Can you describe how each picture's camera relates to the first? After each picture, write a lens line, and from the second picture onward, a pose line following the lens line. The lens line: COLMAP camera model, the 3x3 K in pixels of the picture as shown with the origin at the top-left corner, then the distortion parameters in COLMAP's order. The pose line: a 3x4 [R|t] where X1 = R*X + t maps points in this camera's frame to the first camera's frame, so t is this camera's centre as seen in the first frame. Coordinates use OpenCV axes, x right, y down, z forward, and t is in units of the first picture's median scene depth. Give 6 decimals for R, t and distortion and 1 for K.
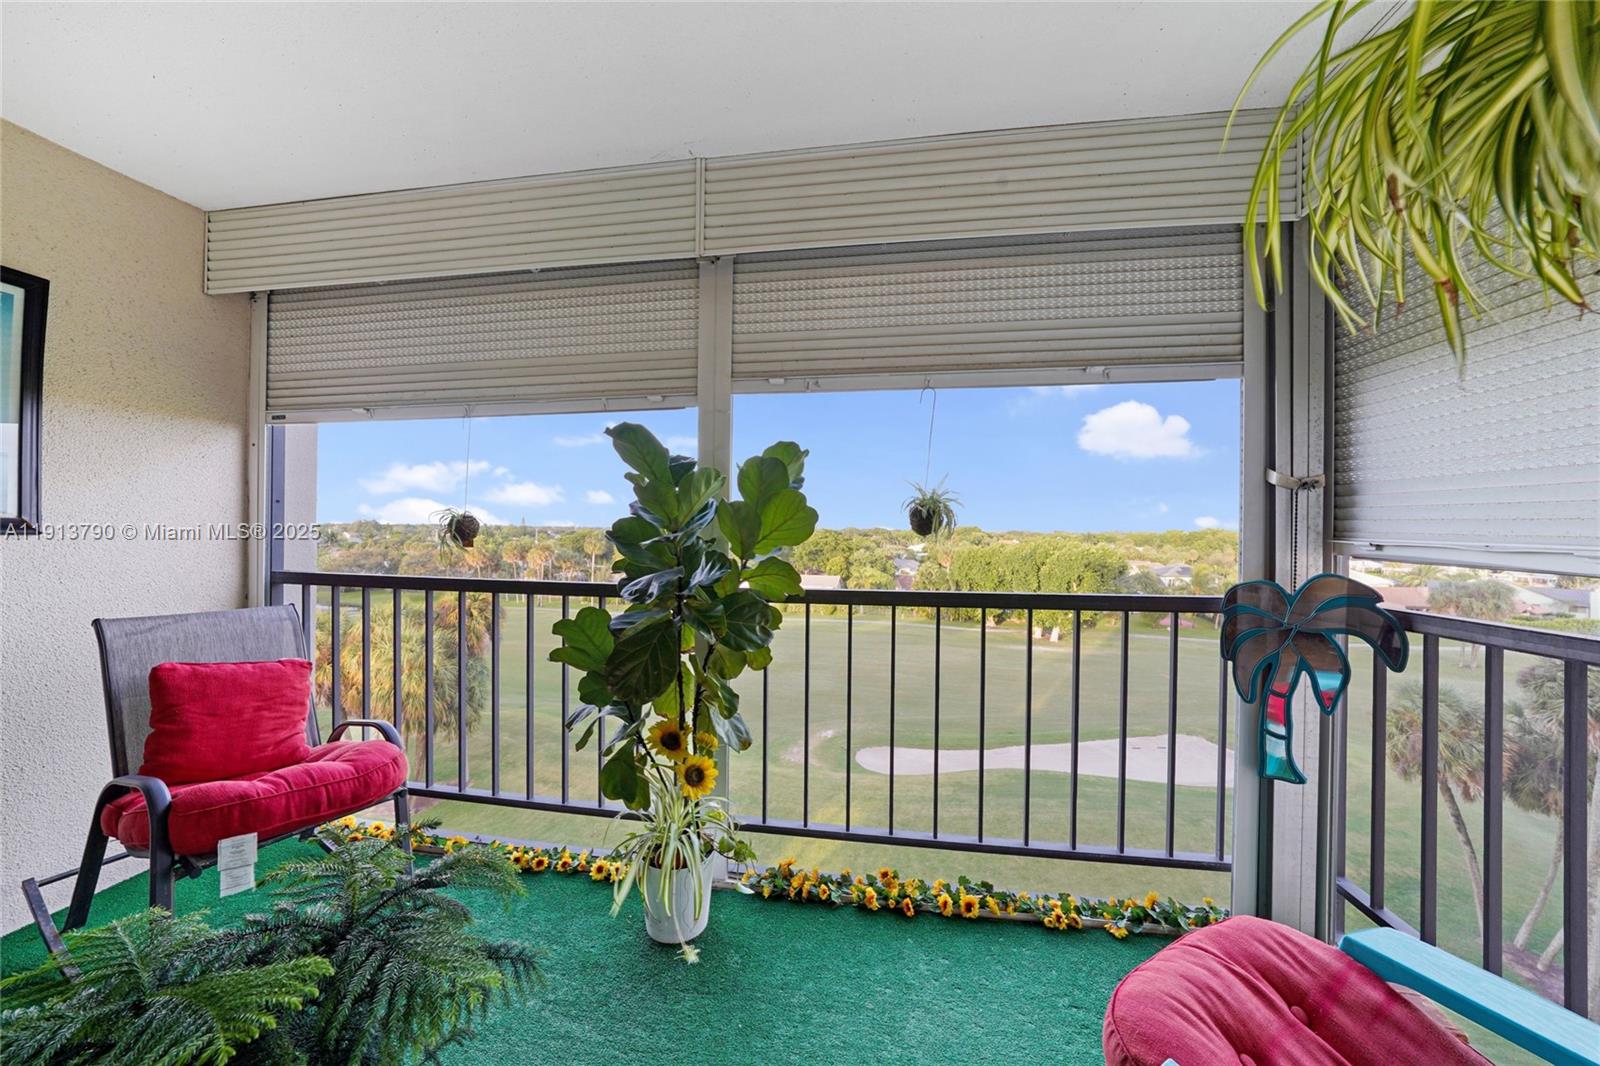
lens RADIAL K [[595.4, 0, 802.8], [0, 595.4, 534.1], [0, 0, 1]] dist [-0.015092, 0.000042]
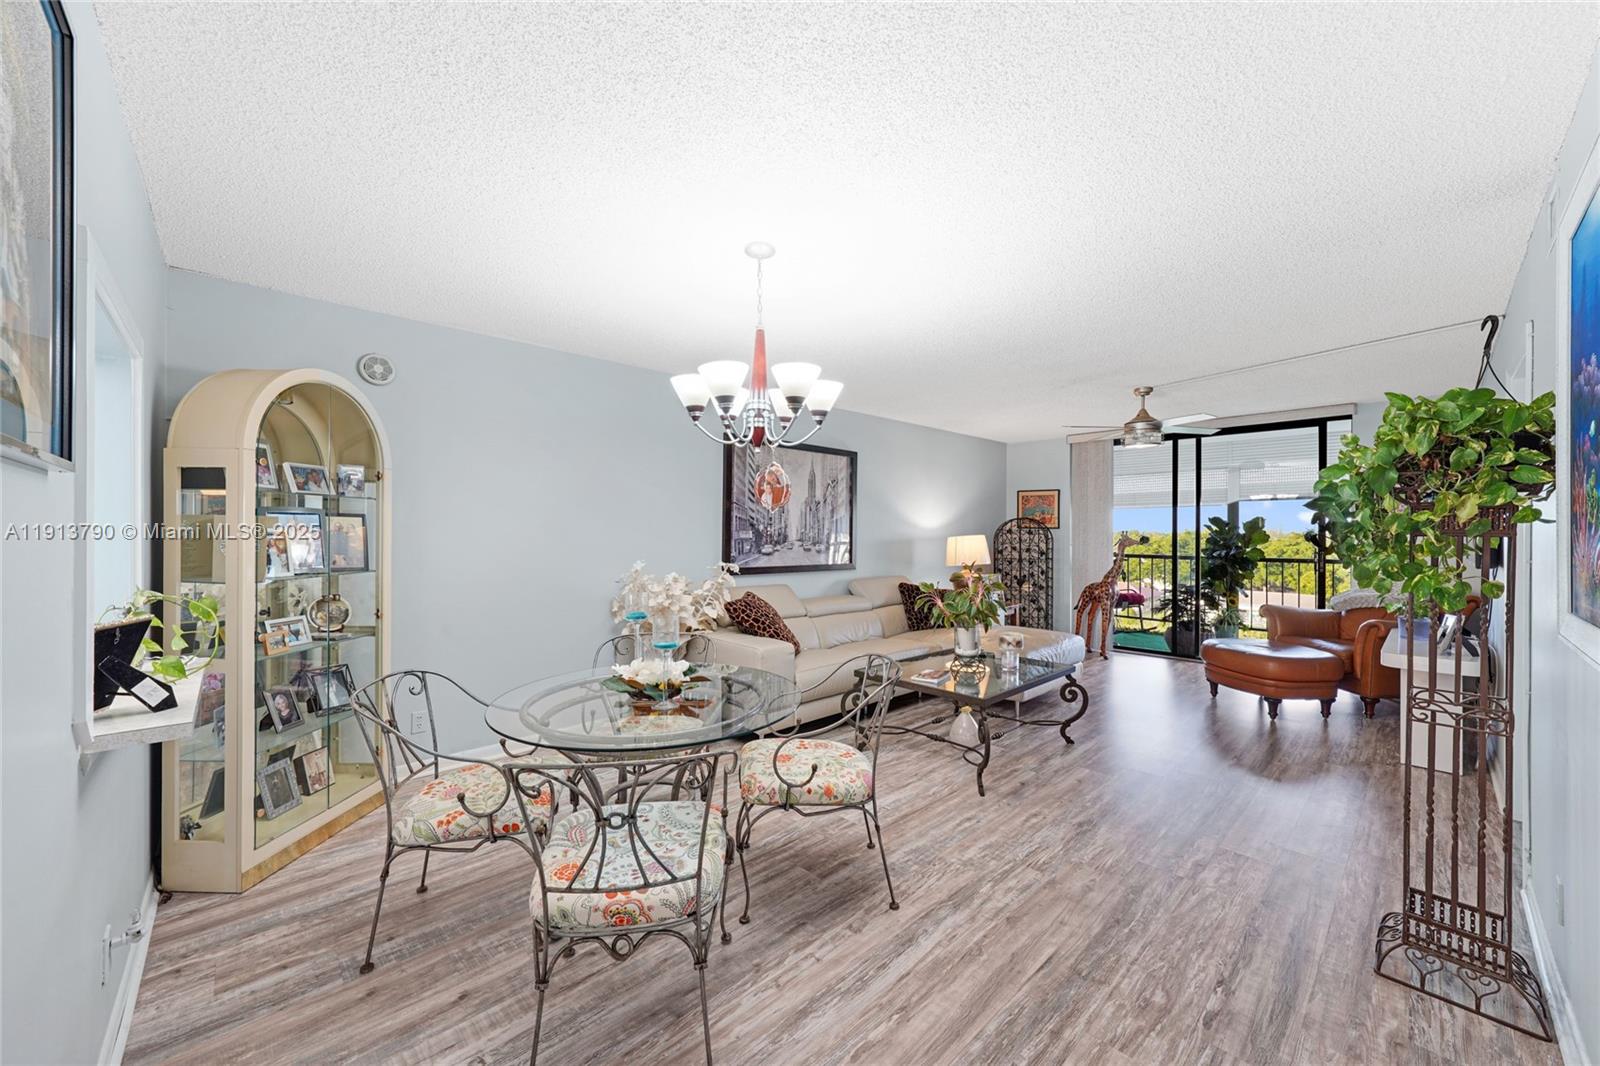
lens RADIAL K [[595.4, 0, 802.8], [0, 595.4, 534.1], [0, 0, 1]] dist [-0.015092, 0.000042]
pose [[0.793484, -0.003294, -0.608583, -0.047236], [-0.003841, 0.999938, -0.010421, 0.003742], [0.608580, 0.010606, 0.793422, -3.565583]]
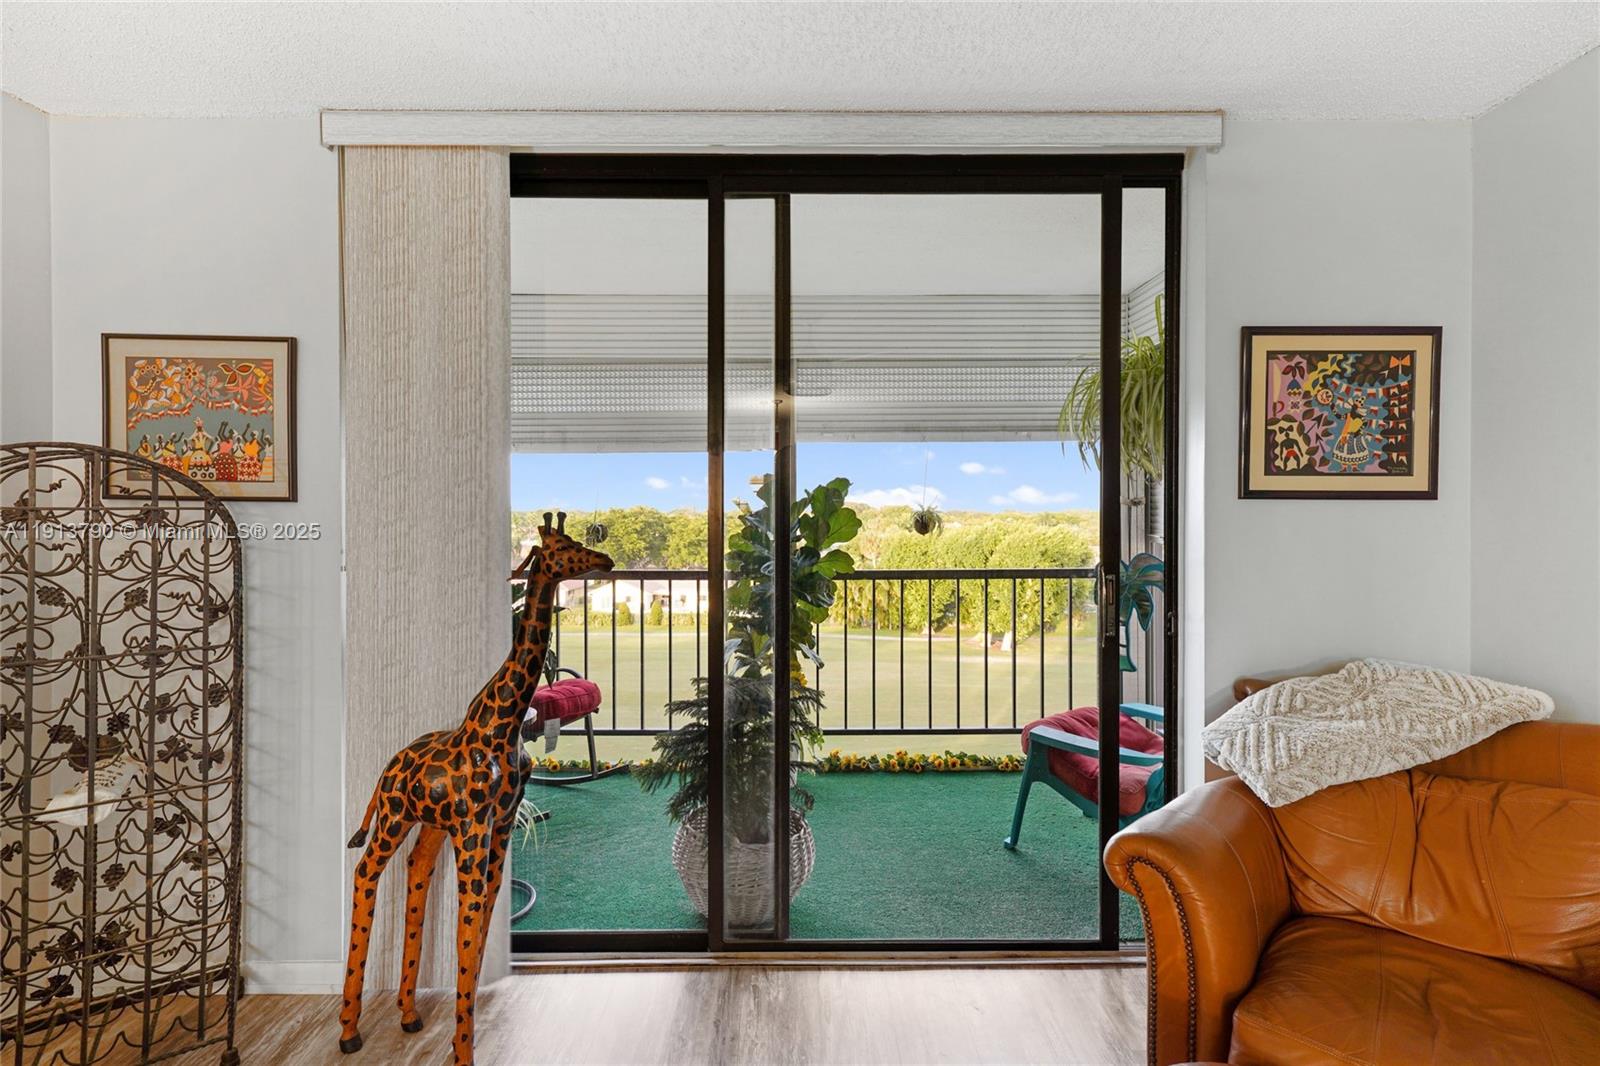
lens RADIAL K [[770.6, 0, 801.6], [0, 770.6, 511.0], [0, 0, 1]] dist [0.015726, 0.000981]
pose [[0.986082, -0.007989, 0.166065, -0.464441], [0.009823, 0.999899, -0.010223, -0.041024], [-0.165967, 0.011712, 0.986062, -0.998603]]
